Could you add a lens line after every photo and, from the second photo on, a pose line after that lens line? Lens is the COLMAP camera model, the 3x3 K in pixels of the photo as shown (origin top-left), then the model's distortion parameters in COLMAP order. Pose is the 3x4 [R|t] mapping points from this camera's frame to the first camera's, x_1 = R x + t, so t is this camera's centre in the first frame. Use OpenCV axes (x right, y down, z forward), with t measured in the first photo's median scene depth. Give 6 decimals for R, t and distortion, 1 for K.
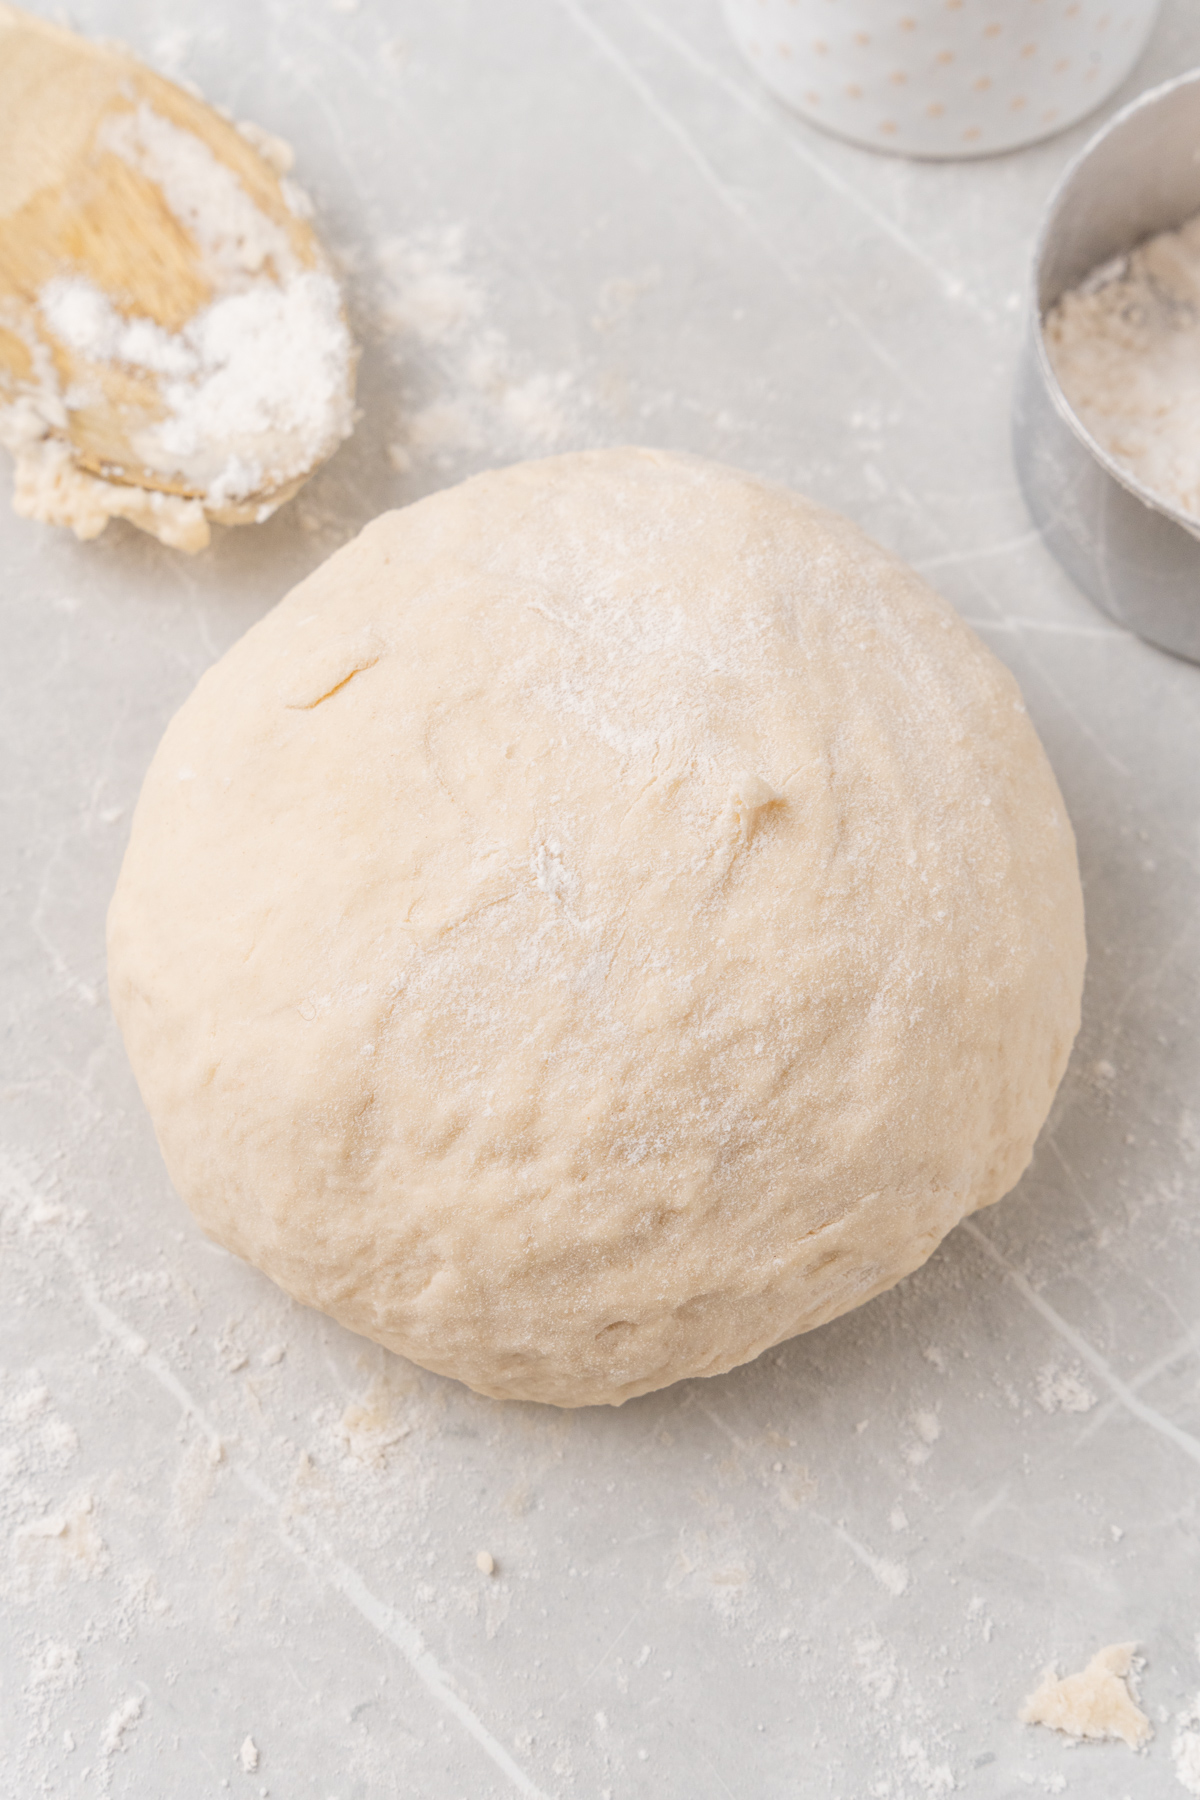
lens RADIAL K [[3510.6, 0, 552.0], [0, 3510.6, 887.6], [0, 0, 1]] dist [0.053568, 0.000000]
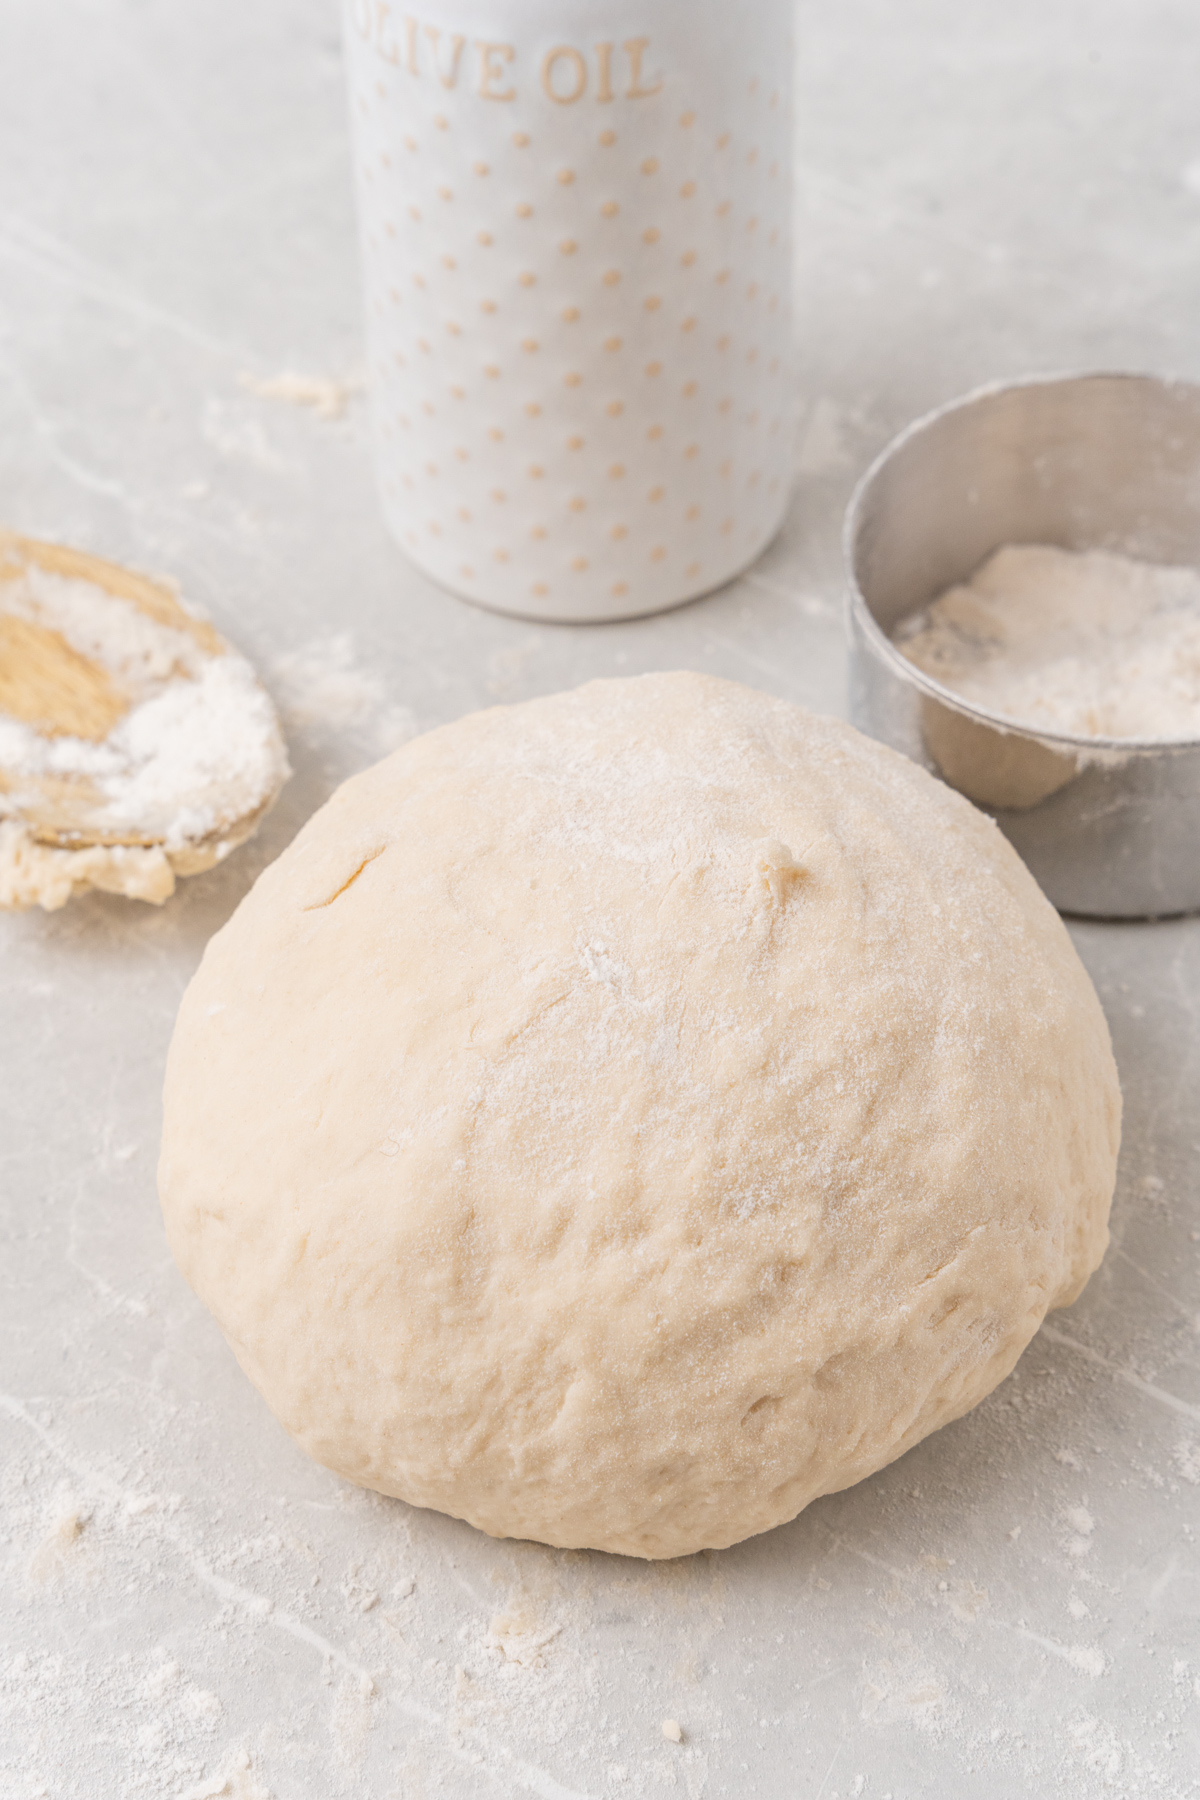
lens RADIAL K [[3510.6, 0, 592.4], [0, 3510.6, 884.1], [0, 0, 1]] dist [0.053568, 0.000000]
pose [[0.976363, -0.178529, 0.121832, -0.114216], [0.208566, 0.926111, -0.314354, 0.273331], [-0.056709, 0.332334, 0.941456, 0.033525]]
